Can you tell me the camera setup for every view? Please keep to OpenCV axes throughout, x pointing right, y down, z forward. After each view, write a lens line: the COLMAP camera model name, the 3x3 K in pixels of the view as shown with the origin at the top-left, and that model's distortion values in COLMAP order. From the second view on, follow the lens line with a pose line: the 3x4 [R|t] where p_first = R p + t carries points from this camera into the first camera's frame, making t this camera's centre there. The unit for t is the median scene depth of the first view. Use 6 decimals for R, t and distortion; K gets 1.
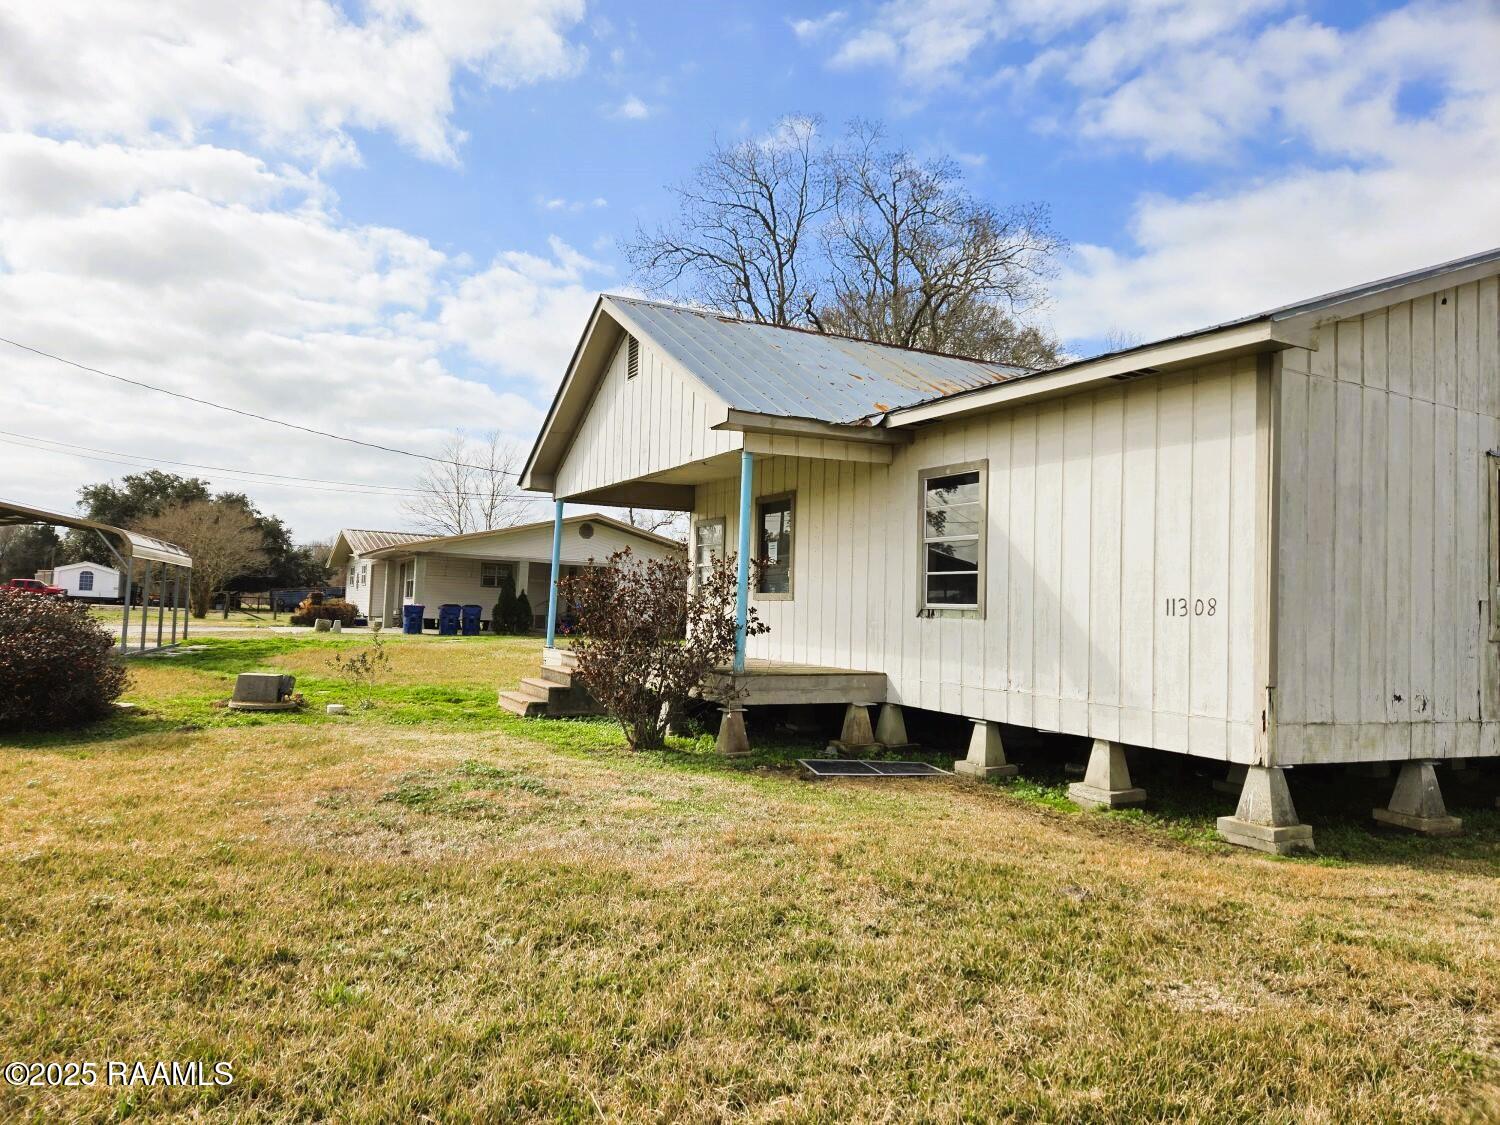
lens RADIAL K [[948.0, 0, 748.2], [0, 948.0, 565.1], [0, 0, 1]] dist [0.037284, -0.045656]
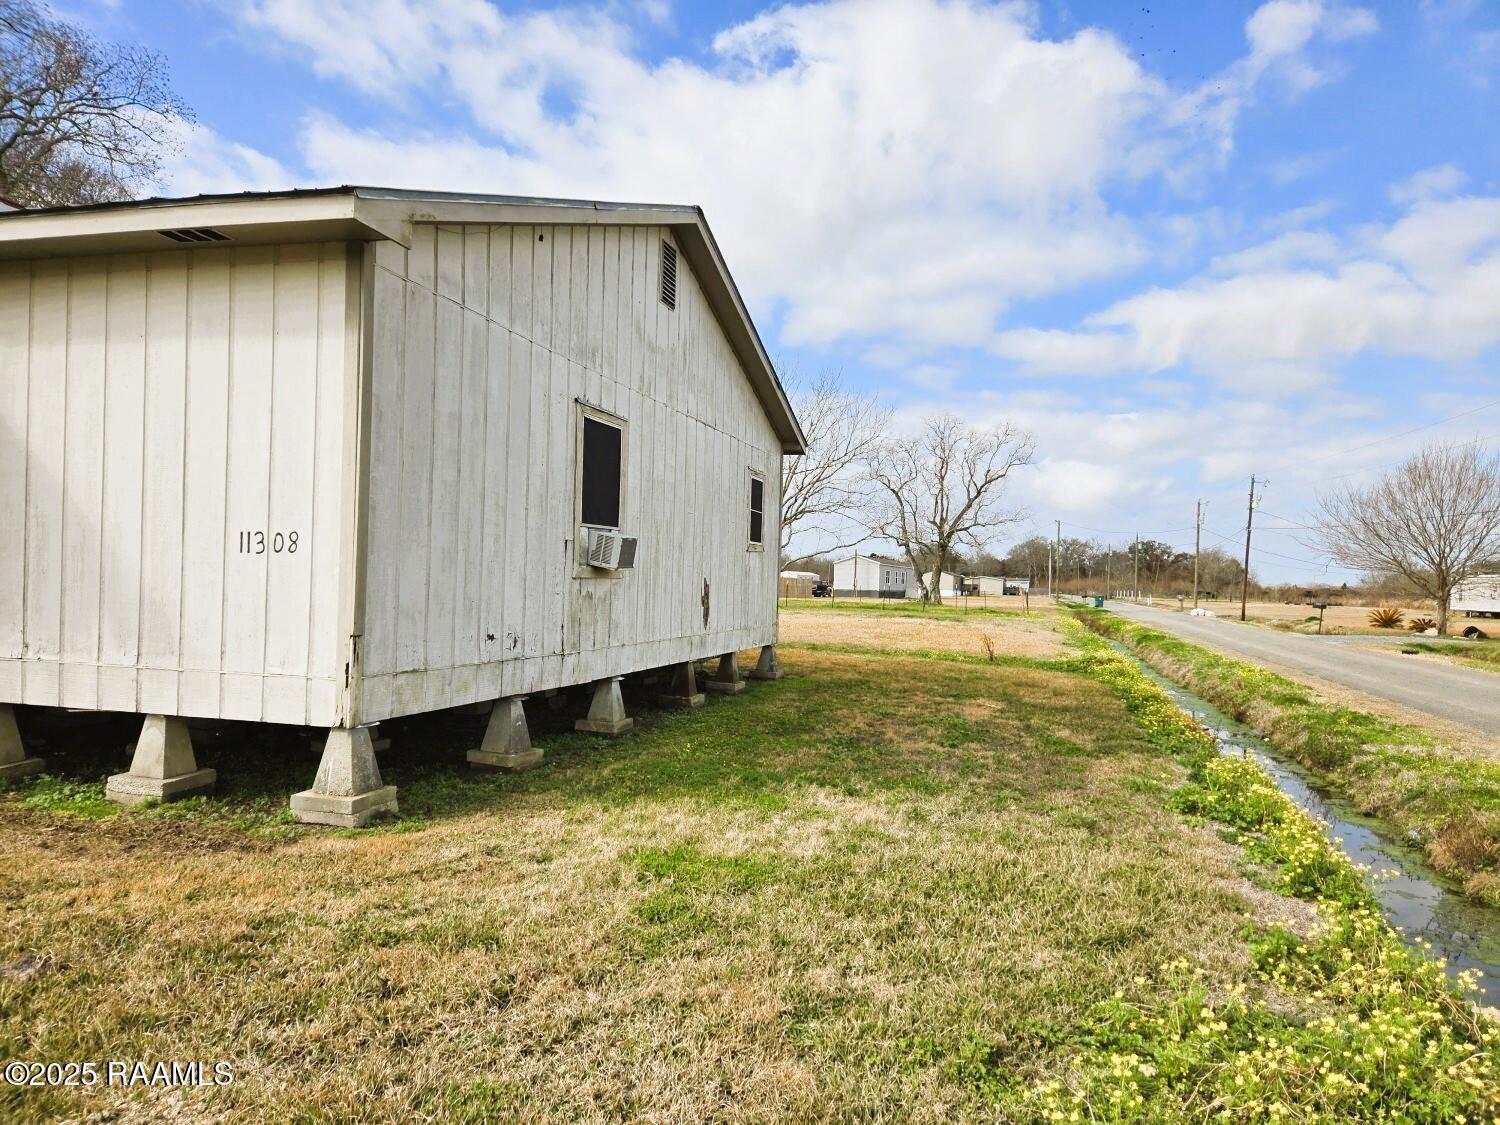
lens RADIAL K [[987.0, 0, 750.0], [0, 987.0, 562.5], [0, 0, 1]] dist [-0.000907, 0.000044]
pose [[0.683620, -0.005014, 0.729821, 0.129774], [-0.038131, 0.998365, 0.042577, 0.009619], [-0.728842, -0.056935, 0.682311, 0.124735]]
